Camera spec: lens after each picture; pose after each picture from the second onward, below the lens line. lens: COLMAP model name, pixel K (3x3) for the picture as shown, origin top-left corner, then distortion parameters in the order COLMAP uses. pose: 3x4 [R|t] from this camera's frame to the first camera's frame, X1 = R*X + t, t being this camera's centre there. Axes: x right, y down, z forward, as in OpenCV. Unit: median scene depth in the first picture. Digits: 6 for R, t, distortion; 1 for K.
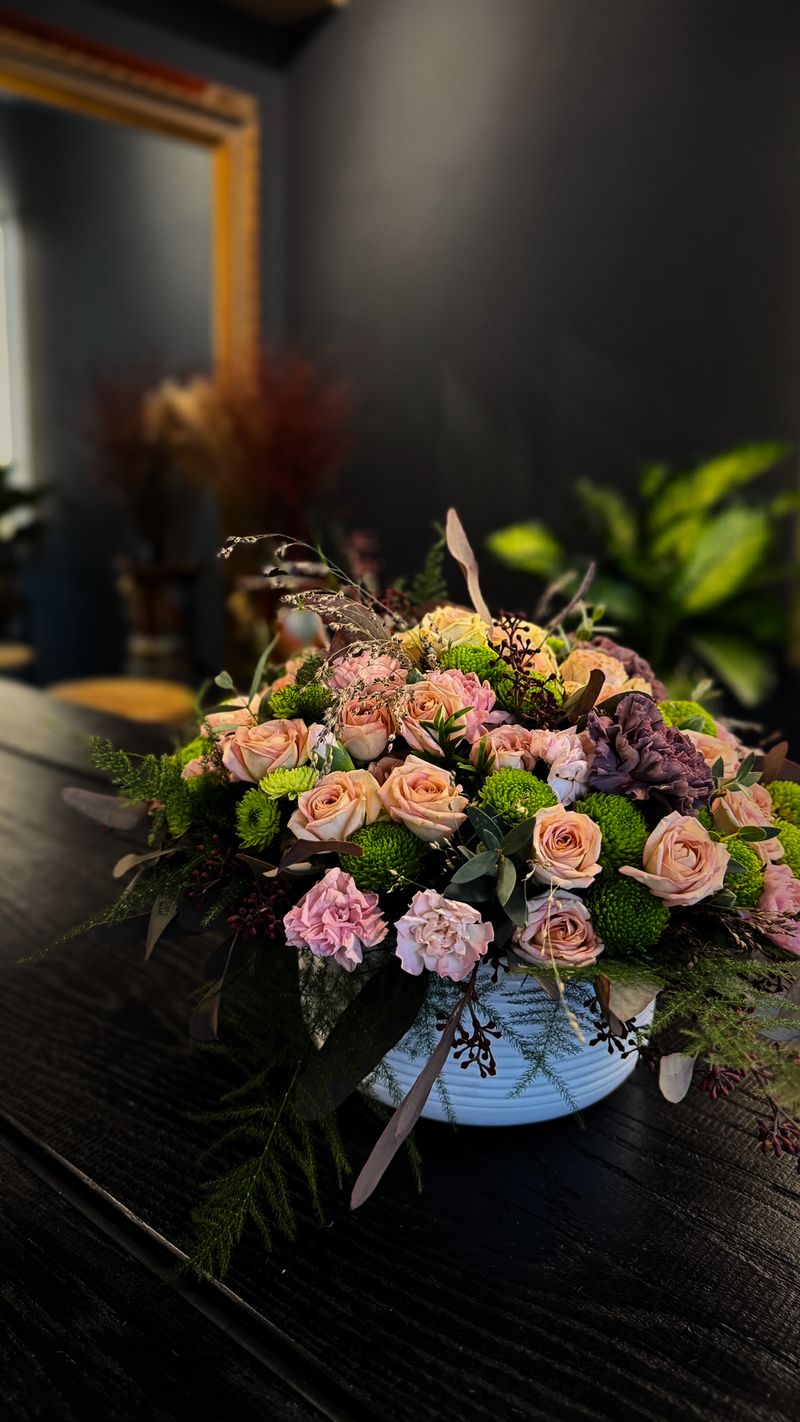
lens RADIAL K [[1011.3, 0, 400.5], [0, 1011.3, 751.3], [0, 0, 1]] dist [0.031352, -0.003130]
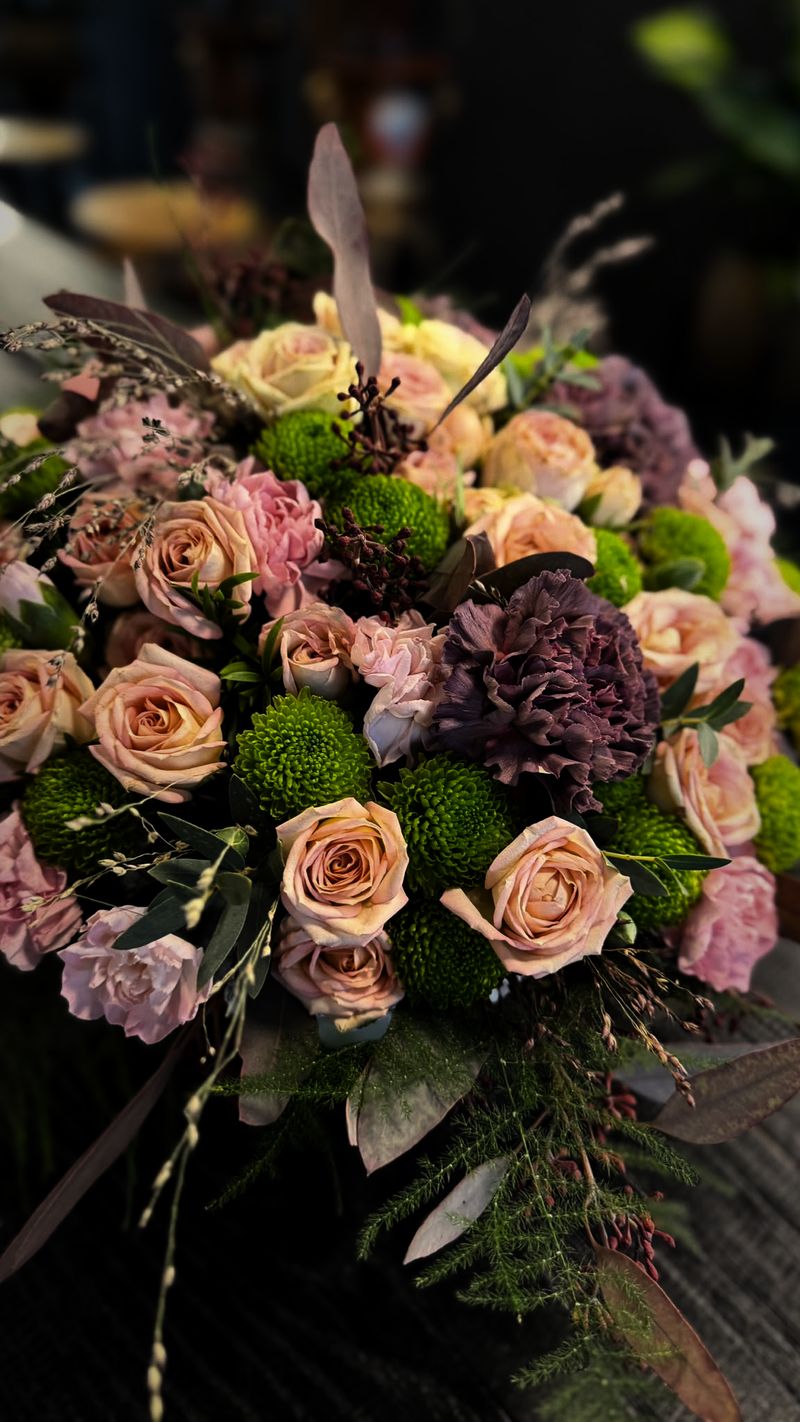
lens RADIAL K [[1011.3, 0, 400.5], [0, 1011.3, 751.3], [0, 0, 1]] dist [0.031352, -0.003130]
pose [[0.989535, 0.132171, -0.057884, 0.206991], [-0.096051, 0.902751, 0.419304, -0.210560], [0.107675, -0.409356, 0.905999, 0.458405]]
